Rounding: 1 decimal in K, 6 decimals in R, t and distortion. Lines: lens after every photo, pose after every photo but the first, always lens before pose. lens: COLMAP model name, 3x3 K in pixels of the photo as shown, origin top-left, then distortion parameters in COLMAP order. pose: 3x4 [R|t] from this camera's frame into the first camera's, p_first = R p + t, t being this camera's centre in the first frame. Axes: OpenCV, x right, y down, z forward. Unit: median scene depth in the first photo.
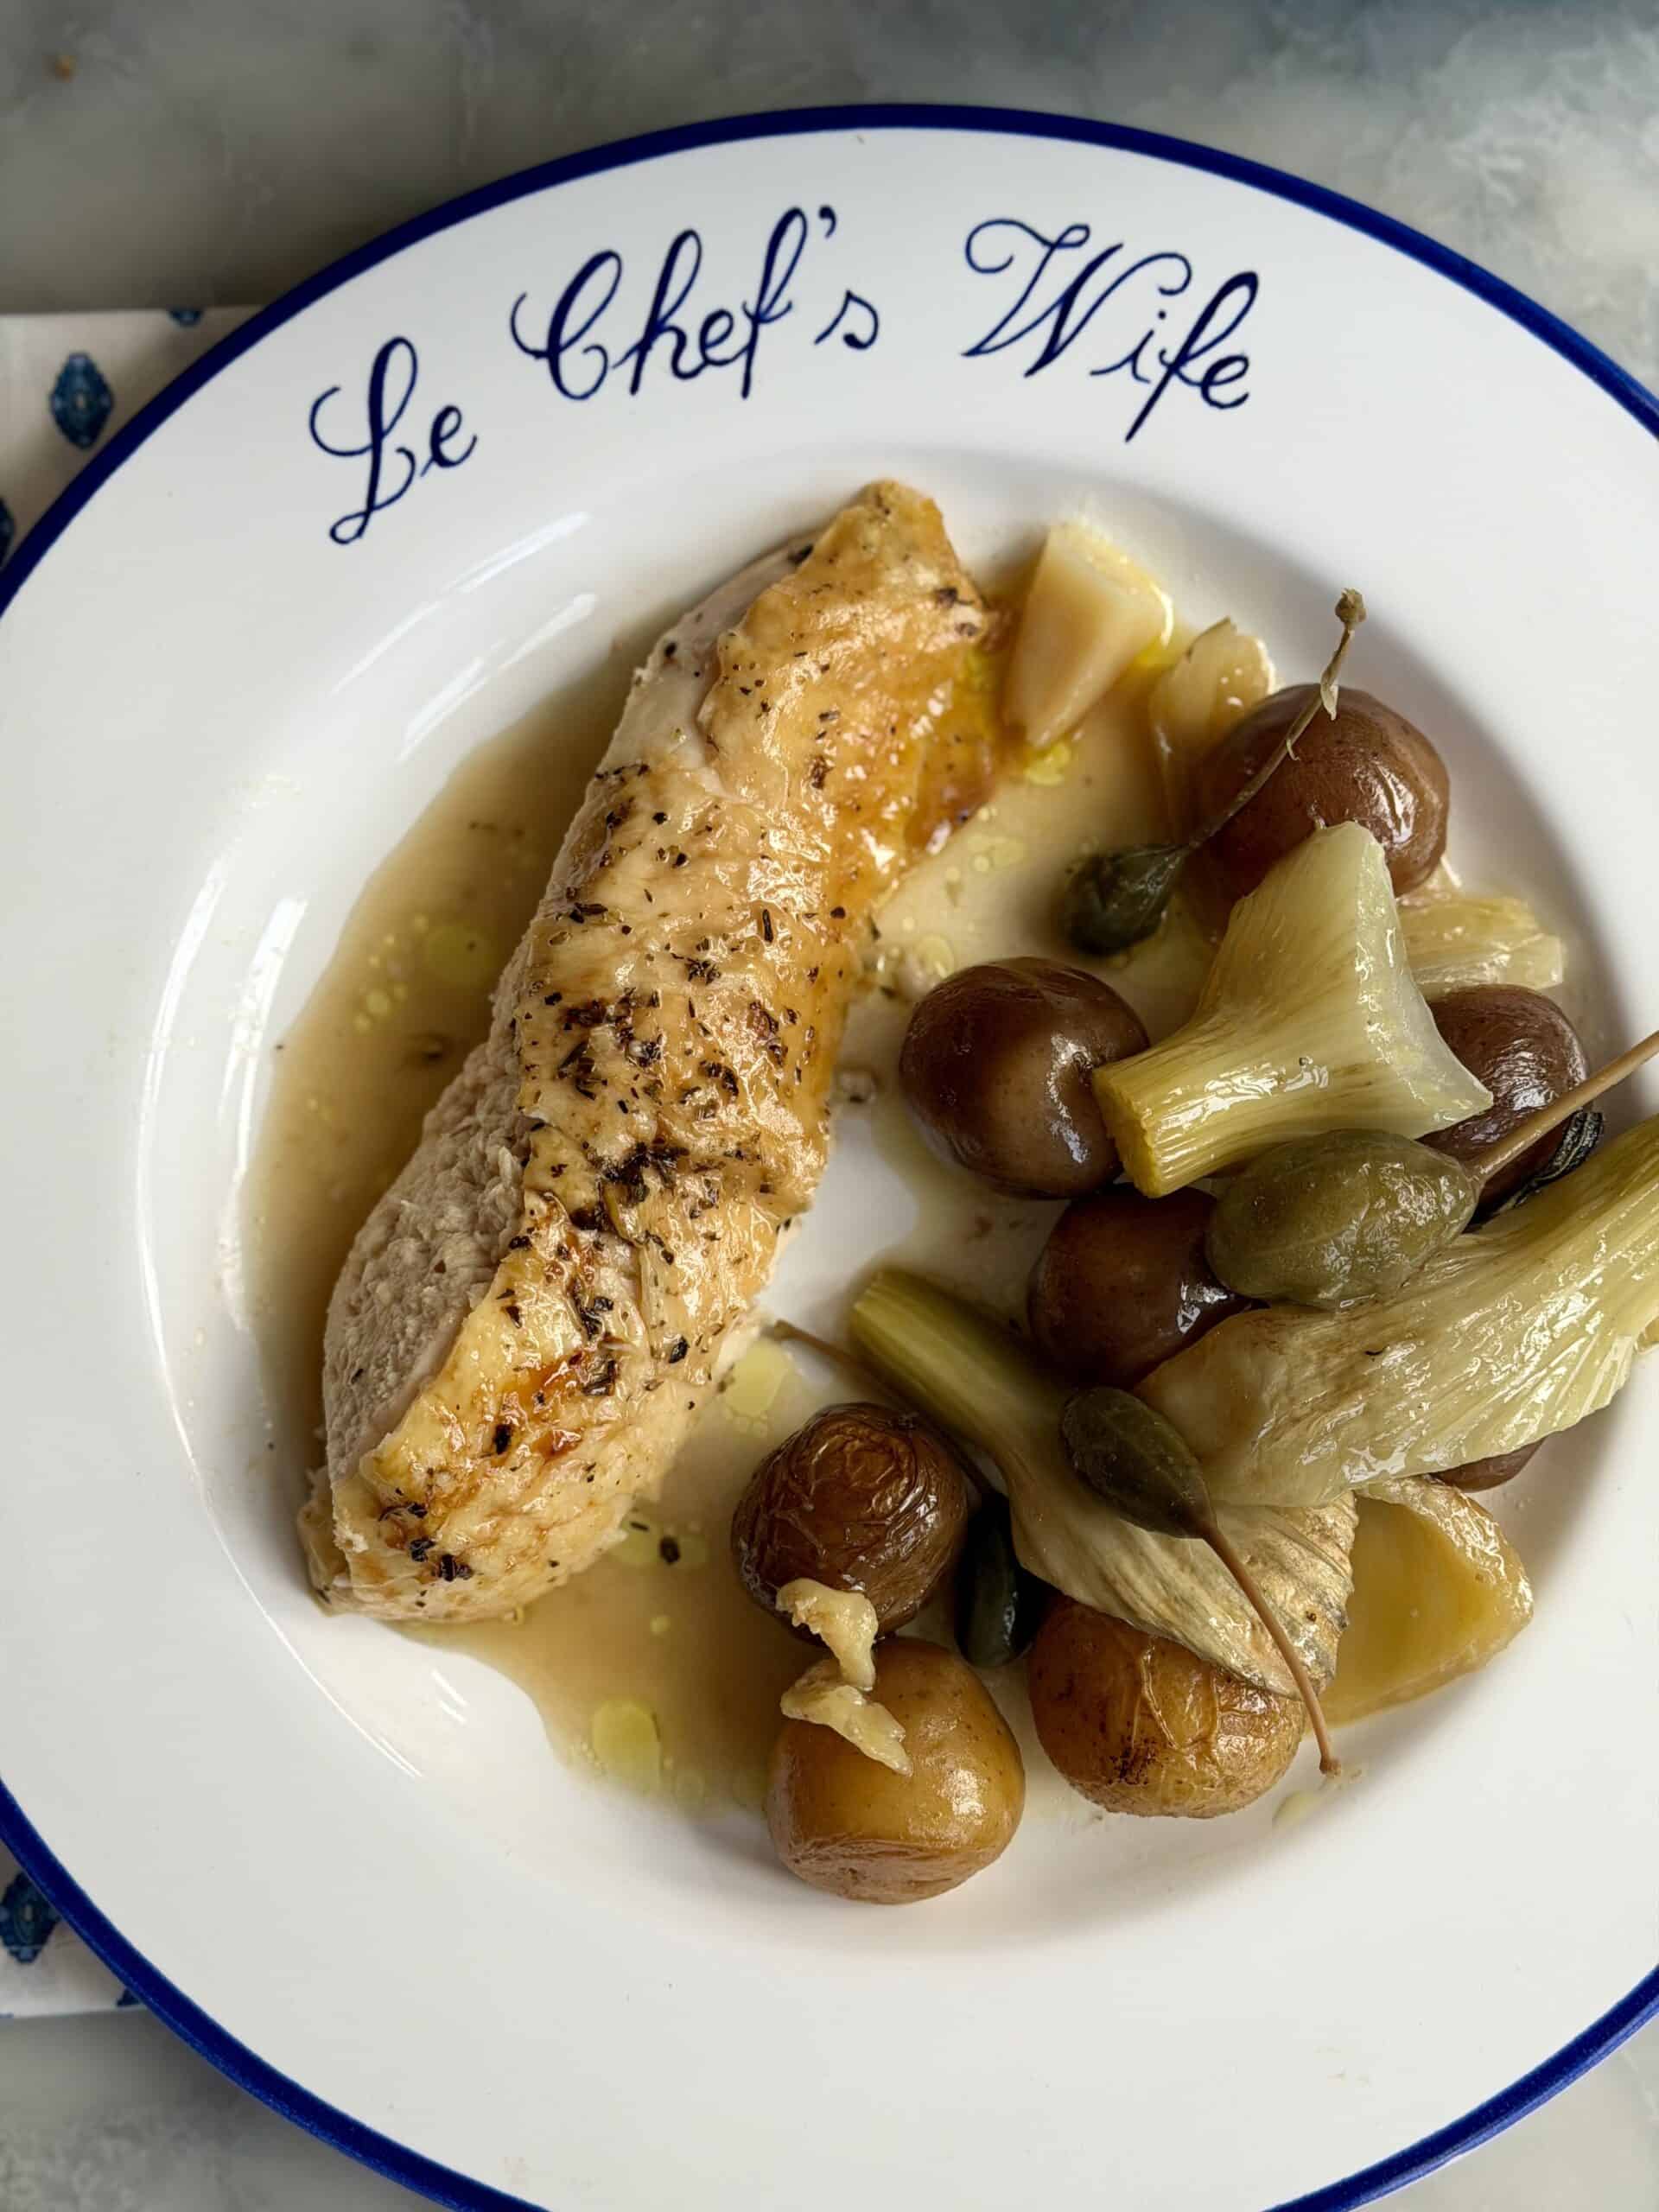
lens RADIAL K [[3087.5, 0, 818.3], [0, 3087.5, 1106.3], [0, 0, 1]] dist [0.124816, 0.000000]
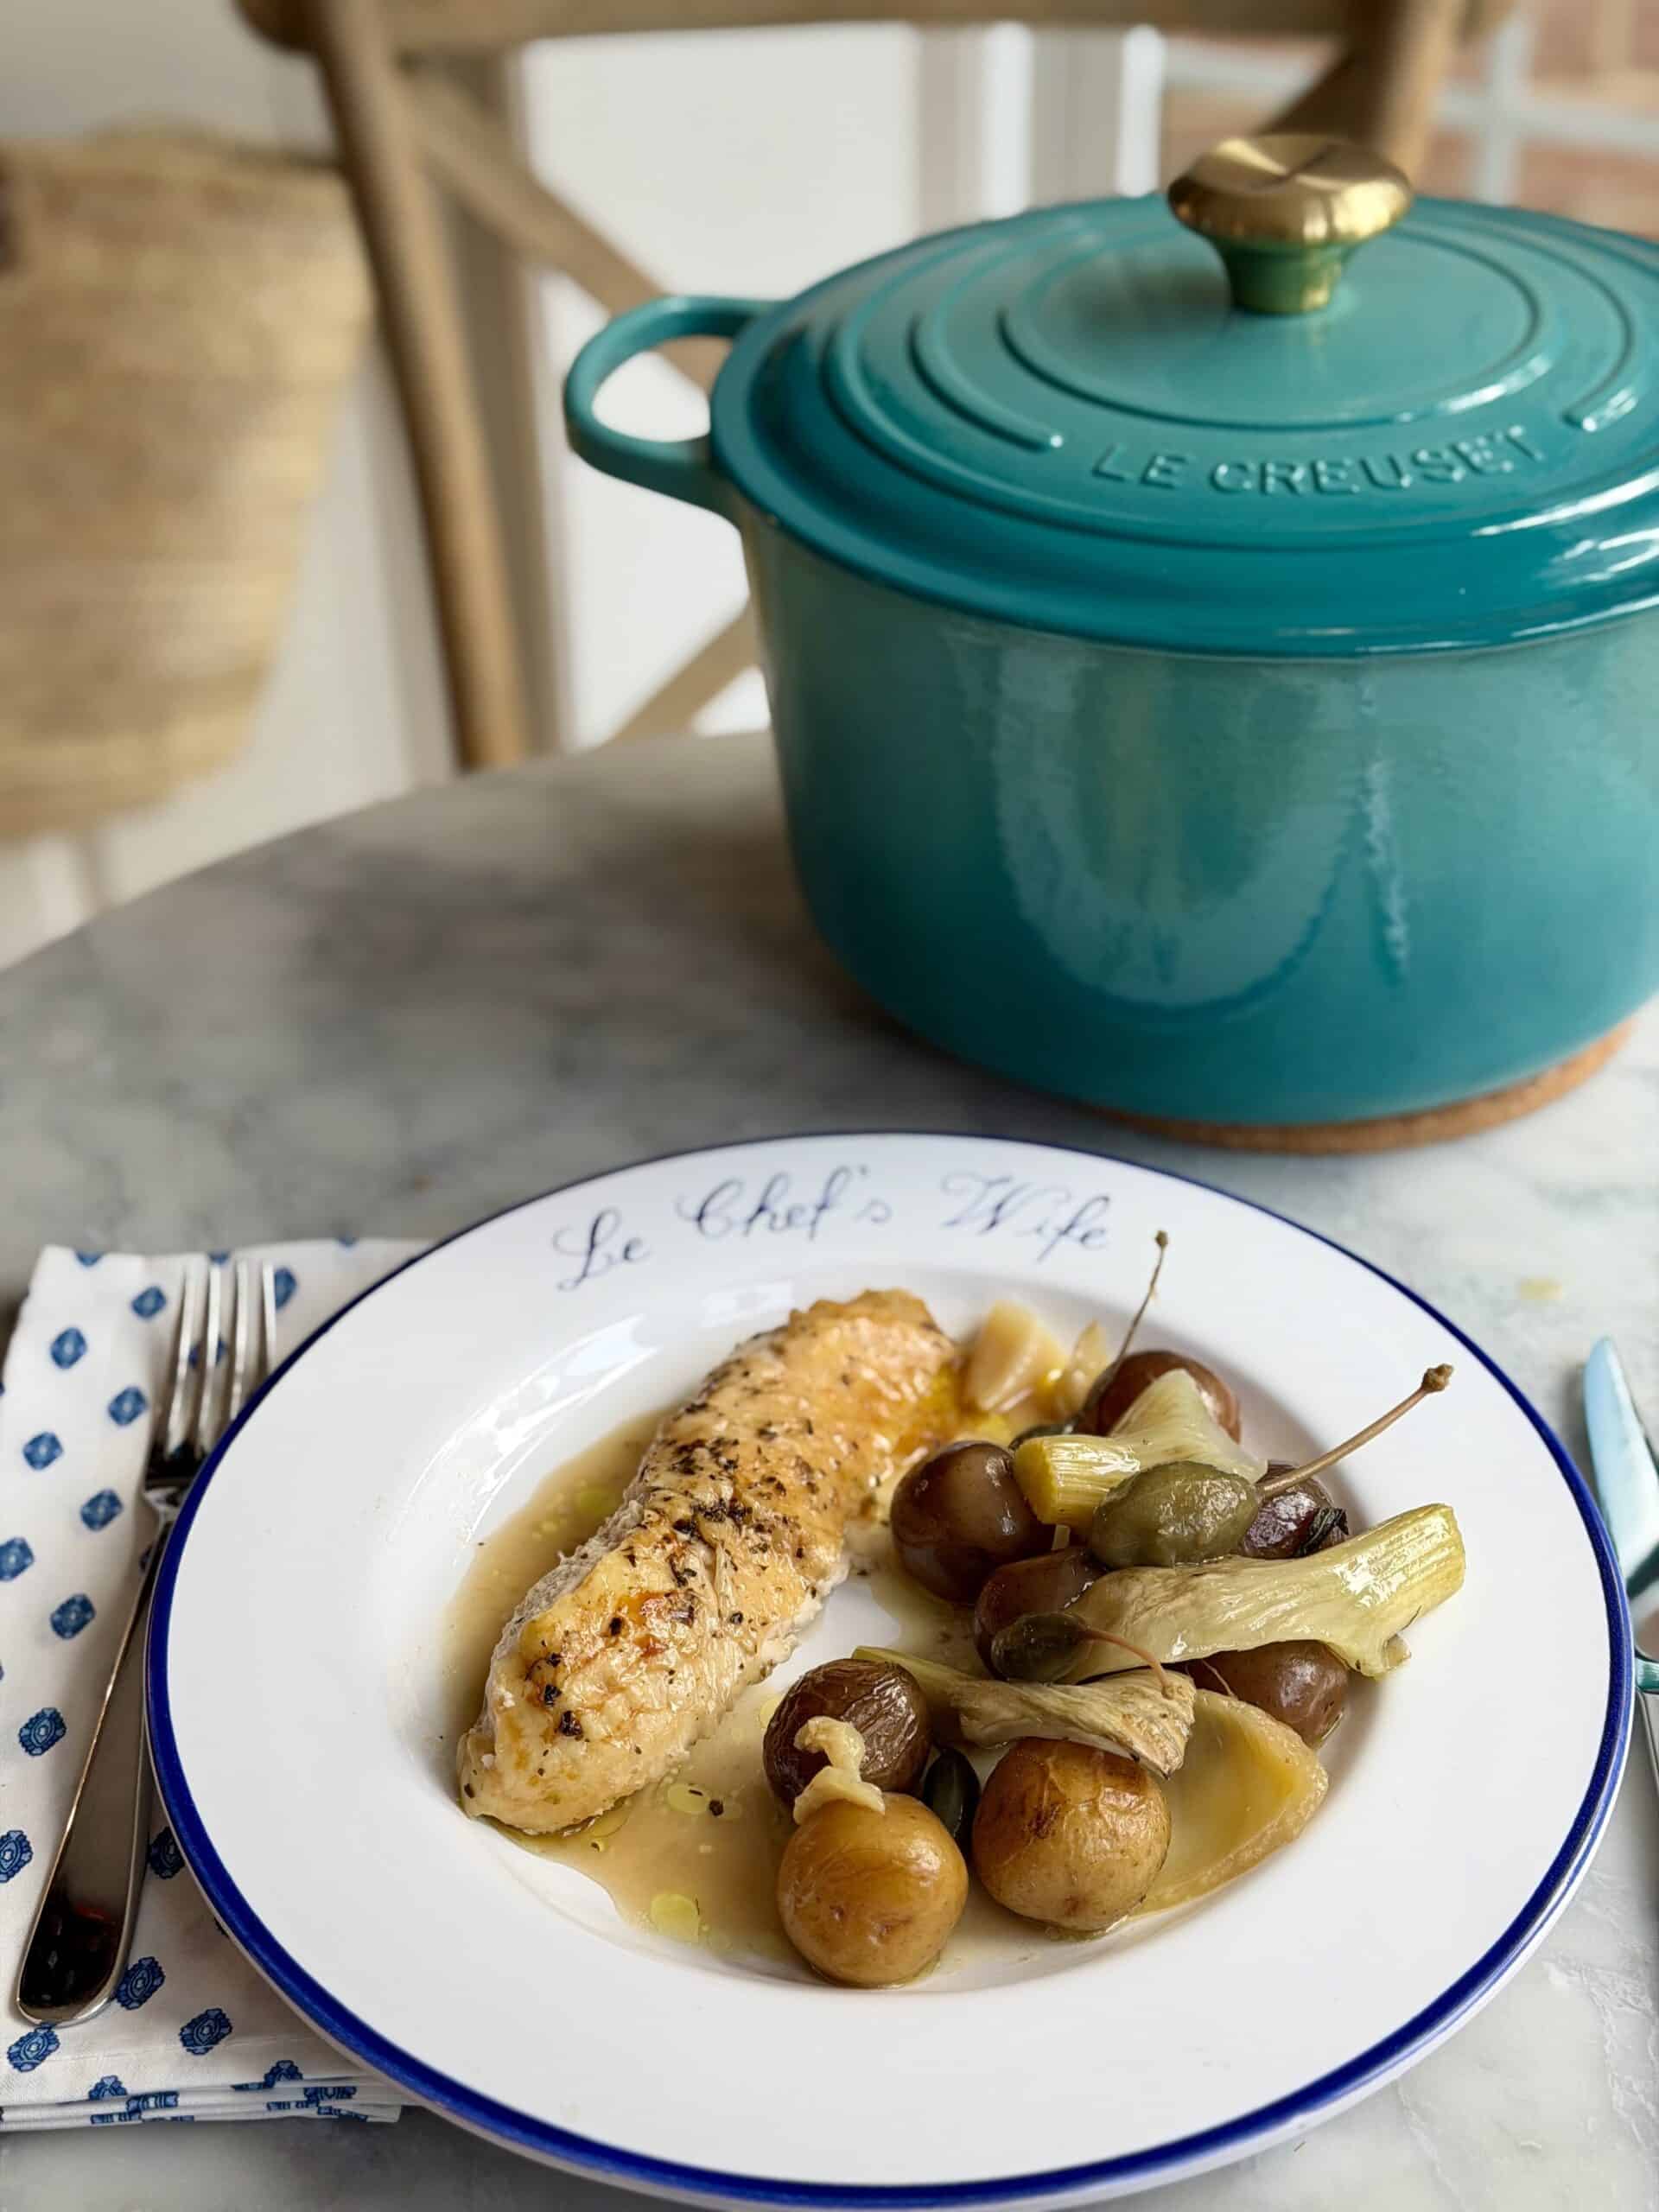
lens RADIAL K [[3087.5, 0, 836.1], [0, 3087.5, 1105.9], [0, 0, 1]] dist [0.124816, 0.000000]
pose [[0.999113, 0.033612, -0.025377, 0.031860], [-0.041051, 0.642510, -0.765177, 1.055445], [-0.009414, 0.765540, 0.643320, -0.143577]]
